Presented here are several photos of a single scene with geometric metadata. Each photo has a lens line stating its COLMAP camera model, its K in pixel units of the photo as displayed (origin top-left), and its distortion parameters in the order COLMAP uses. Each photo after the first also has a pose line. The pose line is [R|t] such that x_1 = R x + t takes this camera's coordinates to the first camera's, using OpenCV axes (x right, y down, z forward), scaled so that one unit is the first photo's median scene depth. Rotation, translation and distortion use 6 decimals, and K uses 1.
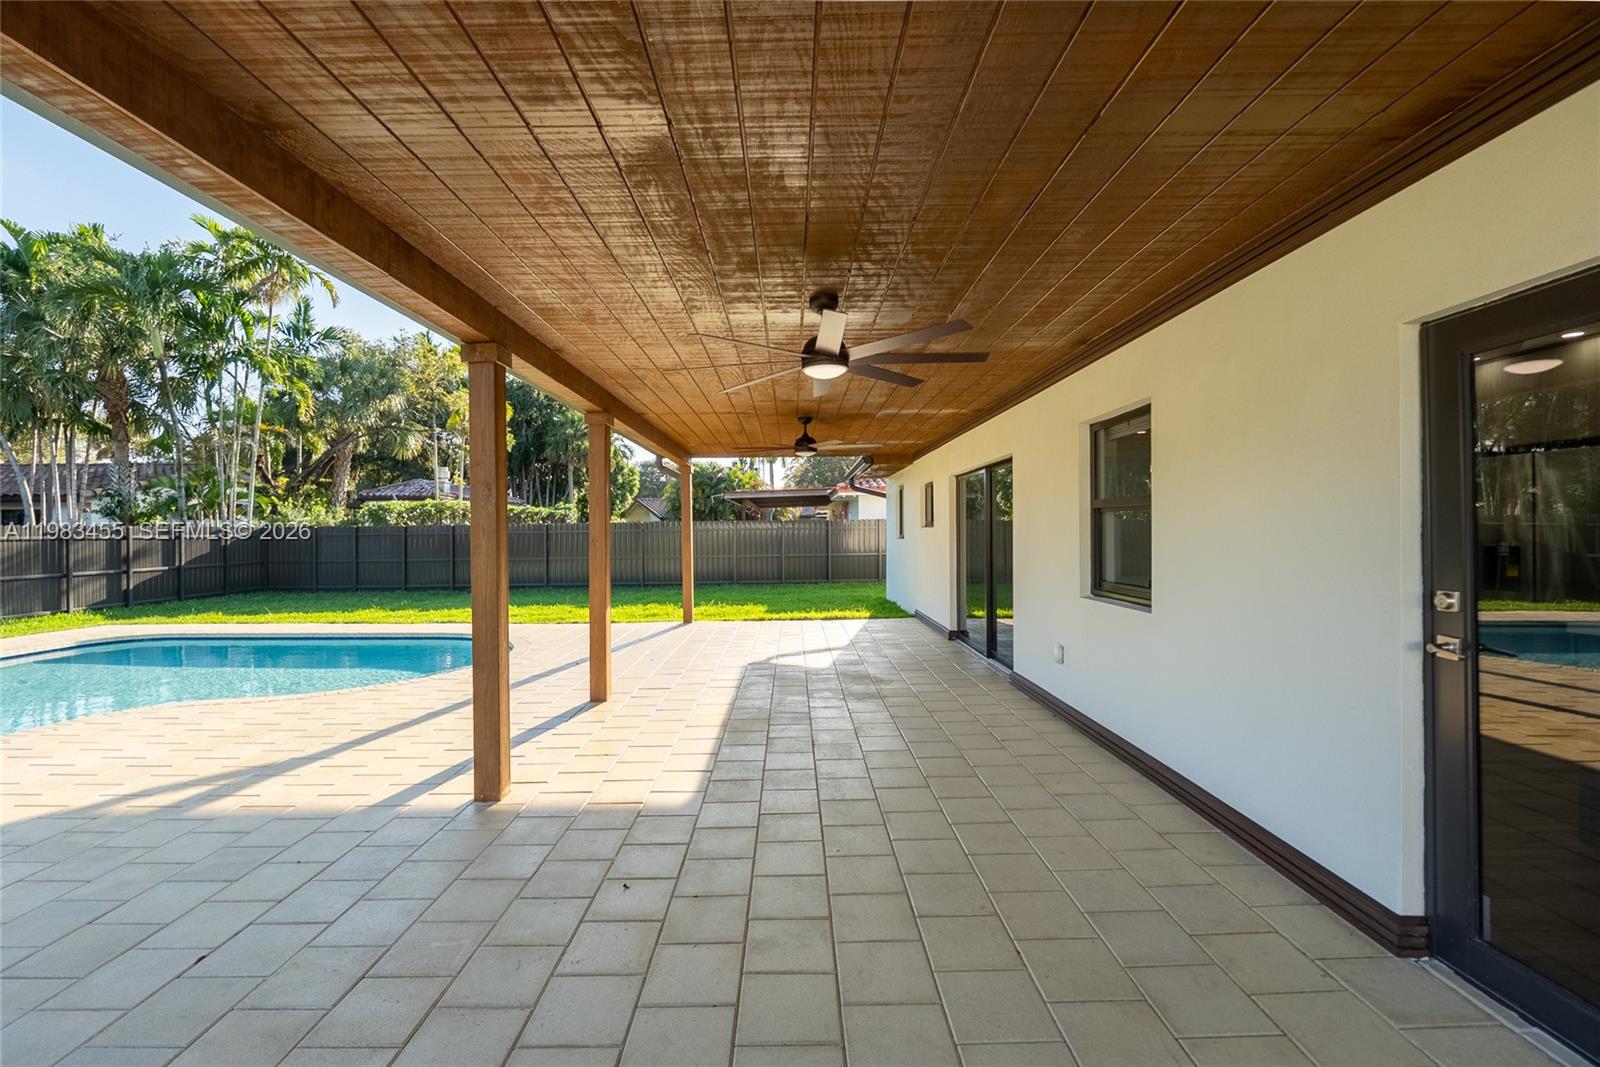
lens RADIAL K [[680.7, 0, 796.7], [0, 680.7, 528.5], [0, 0, 1]] dist [-0.005980, -0.000044]
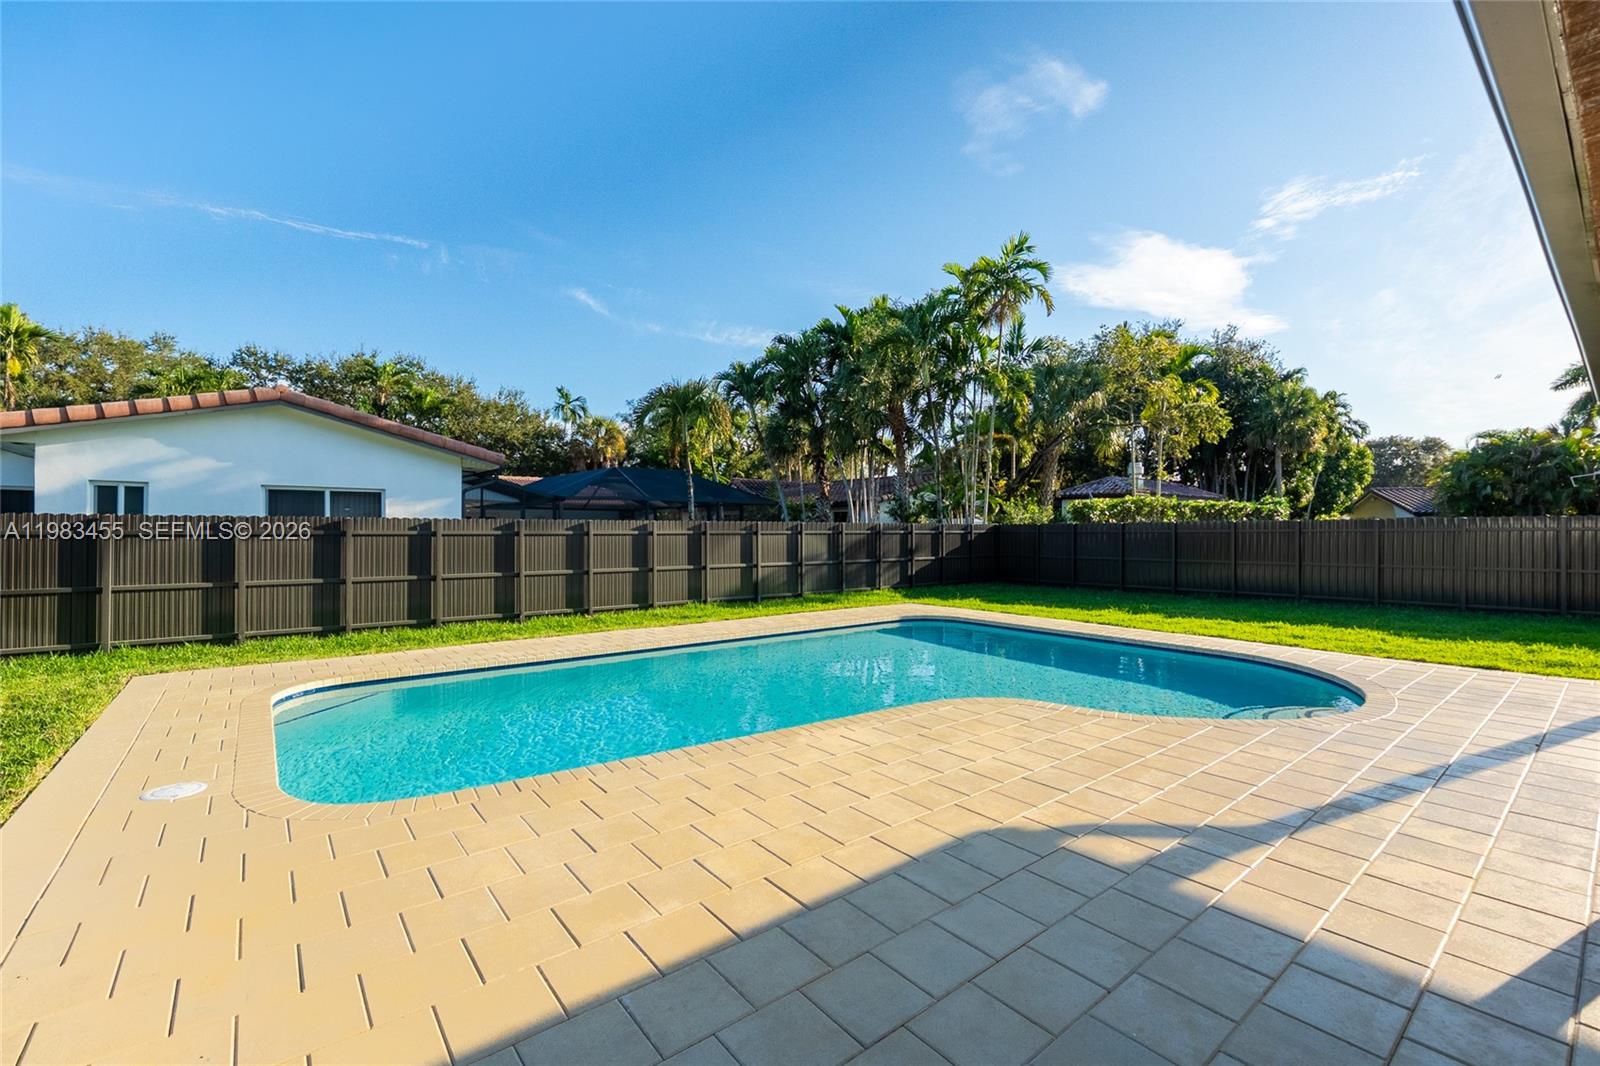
lens RADIAL K [[674.9, 0, 794.7], [0, 674.9, 536.0], [0, 0, 1]] dist [-0.002048, -0.000103]
pose [[0.620424, 0.014112, -0.784139, -0.107499], [-0.003740, 0.999880, 0.015035, 0.001651], [0.784257, -0.006396, 0.620403, 0.042014]]
